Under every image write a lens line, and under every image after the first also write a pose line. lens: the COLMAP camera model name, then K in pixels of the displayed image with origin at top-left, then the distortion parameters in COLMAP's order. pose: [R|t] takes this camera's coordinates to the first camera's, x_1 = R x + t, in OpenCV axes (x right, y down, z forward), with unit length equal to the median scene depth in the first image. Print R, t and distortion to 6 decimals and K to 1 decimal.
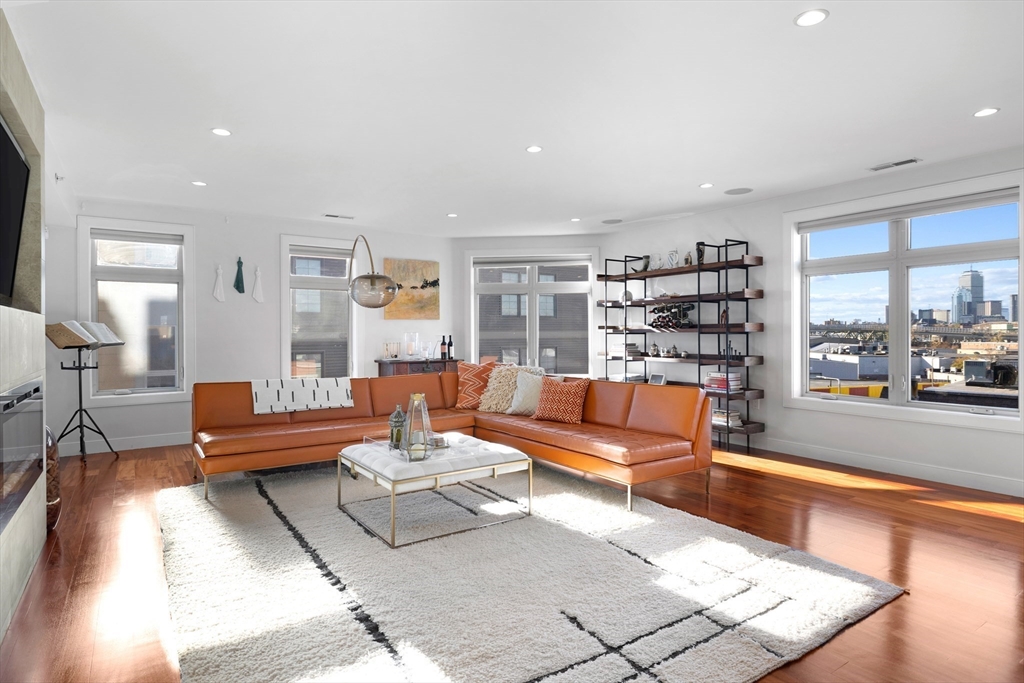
lens RADIAL K [[560.8, 0, 505.5], [0, 560.8, 334.5], [0, 0, 1]] dist [0.003640, 0.002266]
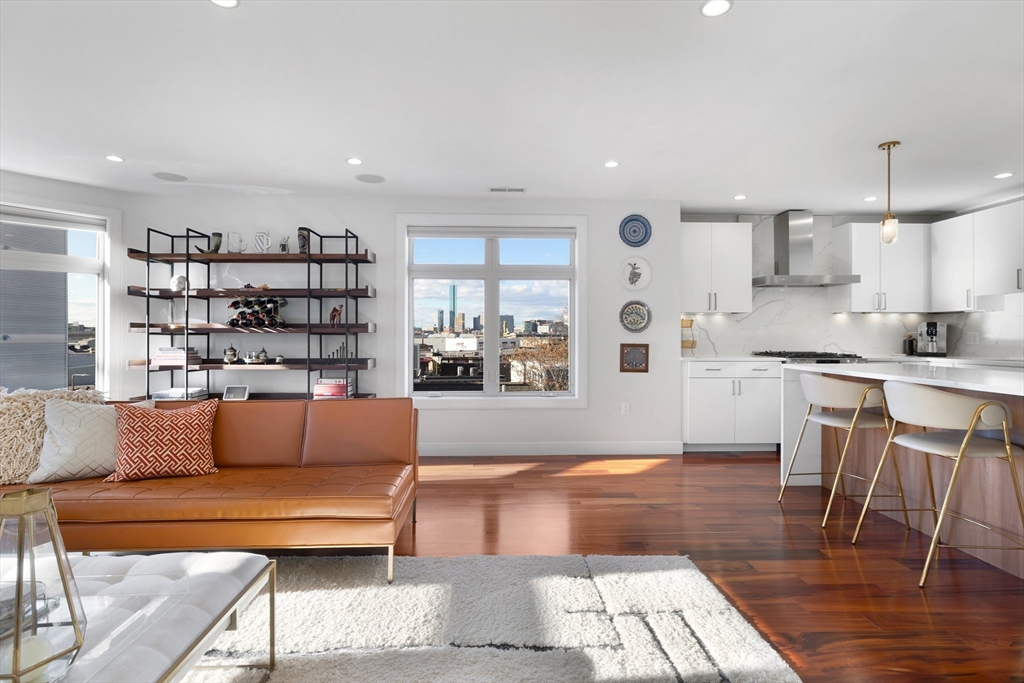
lens RADIAL K [[510.0, 0, 508.6], [0, 510.0, 335.9], [0, 0, 1]] dist [-0.003828, 0.000388]
pose [[0.519355, 0.007411, 0.854526, -0.146384], [-0.000463, 0.999965, -0.008391, 0.006471], [-0.854558, 0.003962, 0.519340, 0.314991]]
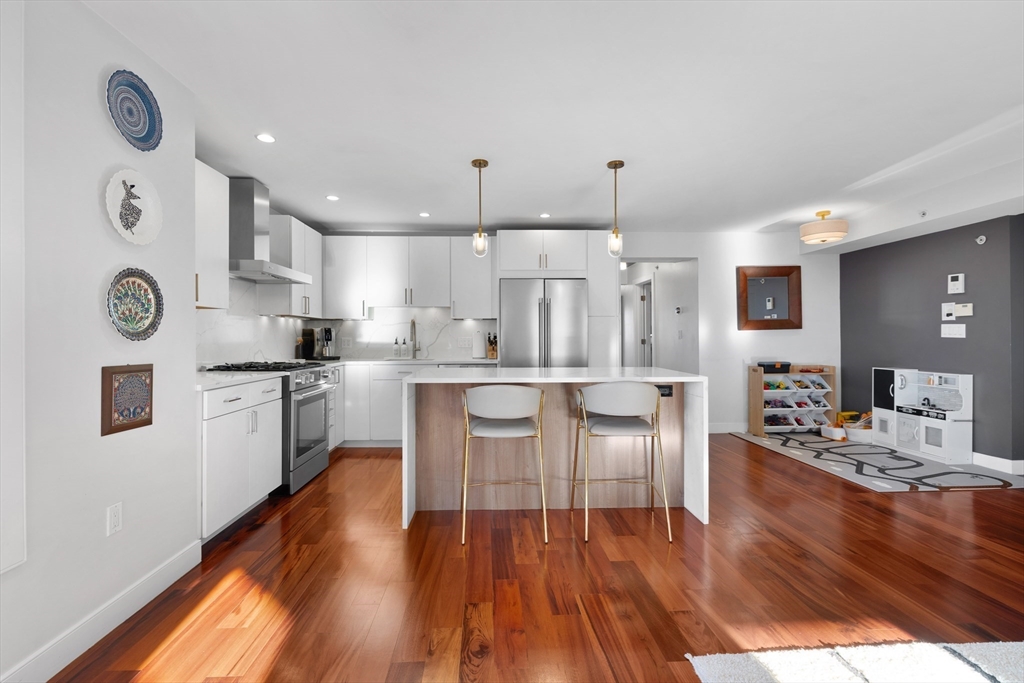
lens RADIAL K [[461.5, 0, 510.6], [0, 461.5, 336.8], [0, 0, 1]] dist [-0.002318, -0.000275]
pose [[-0.860133, 0.008852, 0.509994, 0.243346], [0.010636, 0.999943, 0.000583, -0.005076], [-0.509960, 0.005926, -0.860178, 0.696531]]
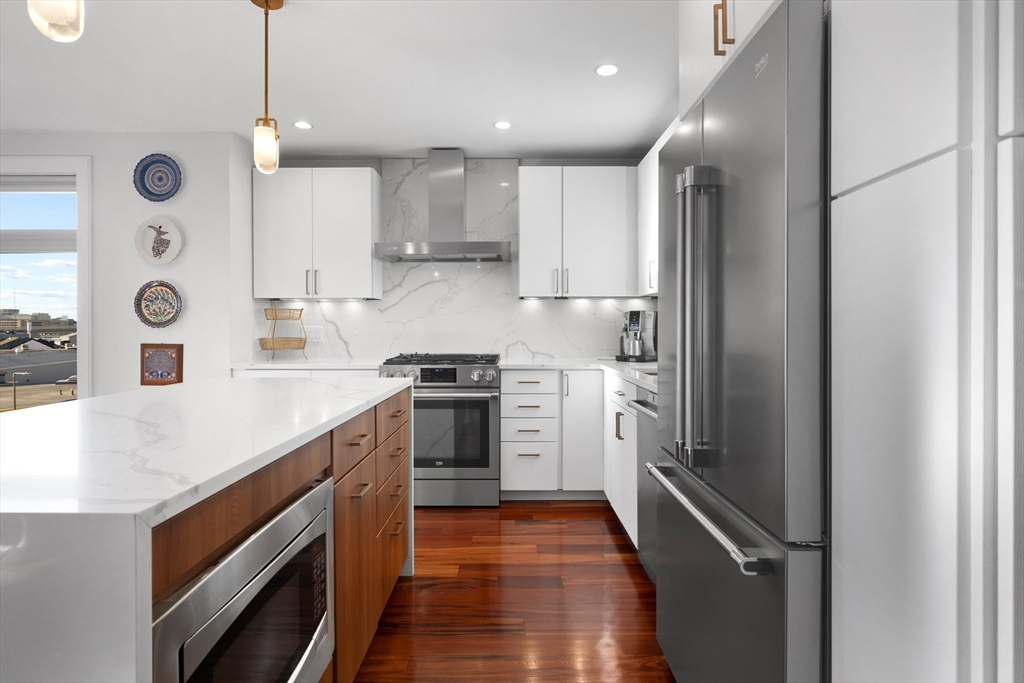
lens RADIAL K [[560.8, 0, 505.5], [0, 560.8, 334.5], [0, 0, 1]] dist [0.003640, 0.002266]
pose [[0.558205, 0.000706, 0.829703, 0.339532], [0.000085, 1.000000, -0.000908, 0.002599], [-0.829703, 0.000577, 0.558205, -0.074450]]
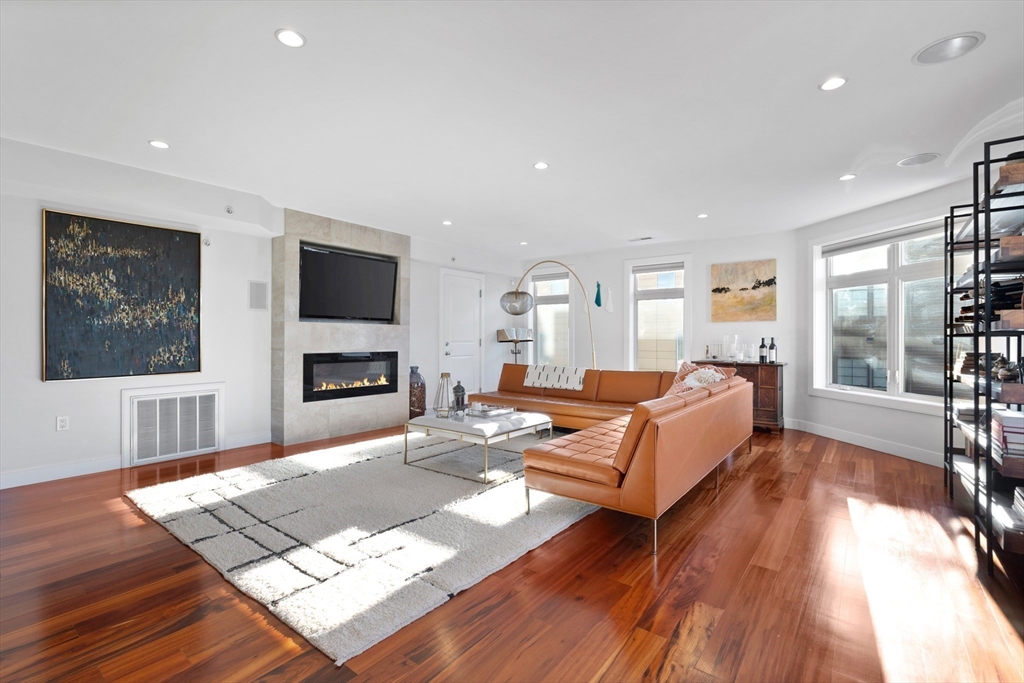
lens RADIAL K [[461.5, 0, 510.6], [0, 461.5, 336.8], [0, 0, 1]] dist [-0.002318, -0.000275]
pose [[0.322316, 0.003845, -0.946624, 0.565751], [-0.008674, 0.999962, 0.001108, 0.003421], [0.946593, 0.007854, 0.322337, 0.414772]]
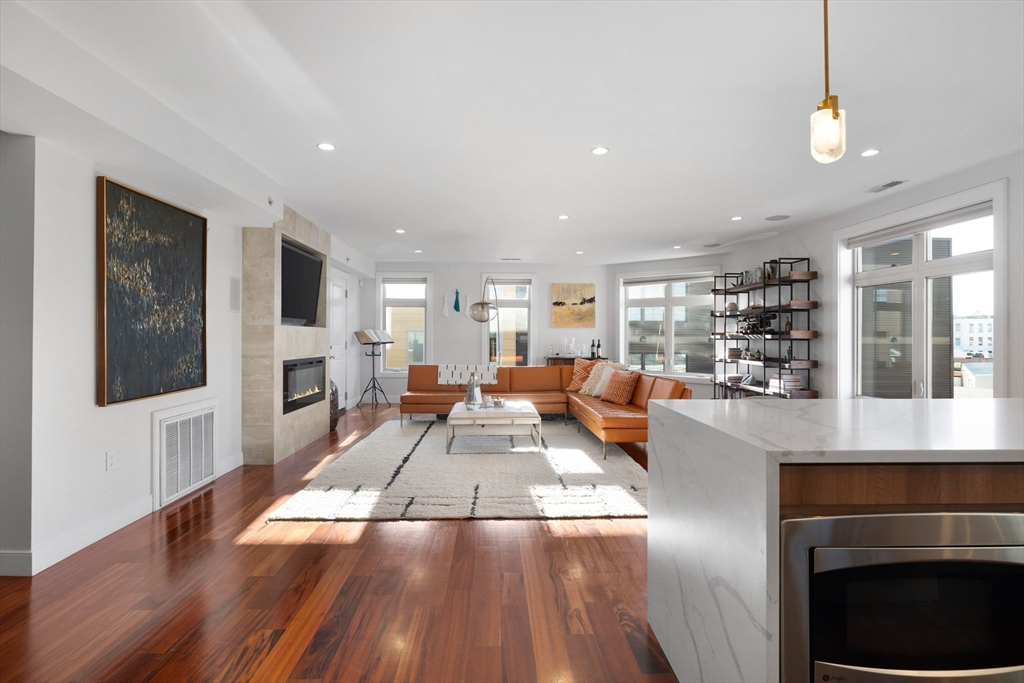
lens RADIAL K [[510.0, 0, 508.6], [0, 510.0, 335.9], [0, 0, 1]] dist [-0.003828, 0.000388]
pose [[0.853272, 0.005284, -0.521439, 0.409107], [-0.007836, 0.999966, -0.002690, -0.002513], [0.521407, 0.006382, 0.853284, -0.159726]]
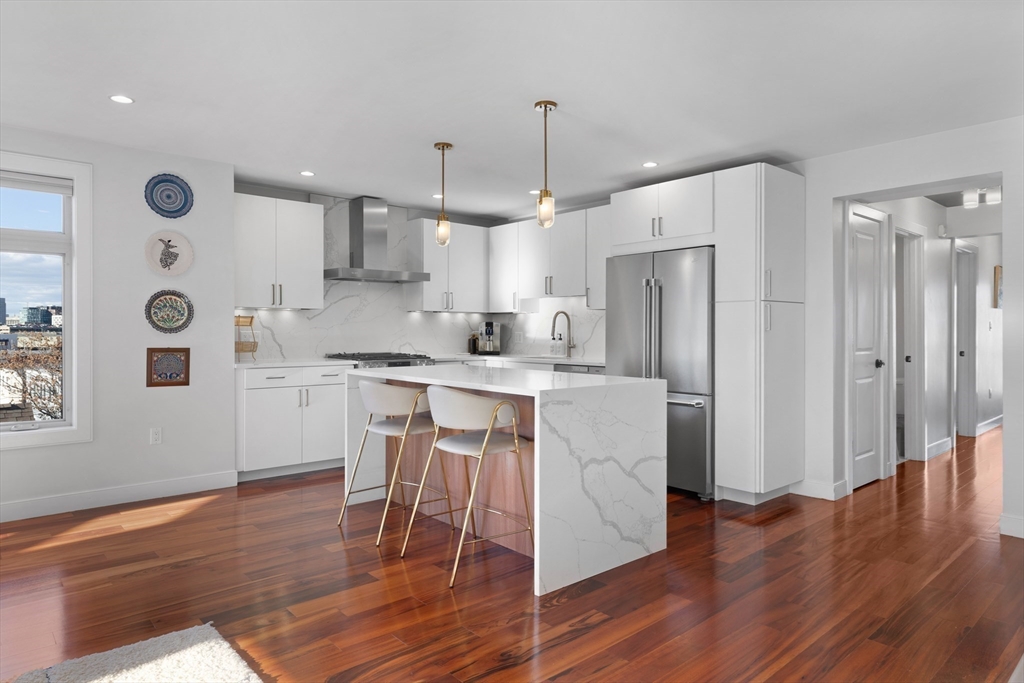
lens RADIAL K [[623.9, 0, 511.6], [0, 623.9, 335.1], [0, 0, 1]] dist [-0.003290, -0.000708]
pose [[-0.145382, 0.000010, 0.989376, -0.137419], [0.003996, 0.999992, 0.000577, -0.001770], [-0.989368, 0.004037, -0.145381, 0.272378]]
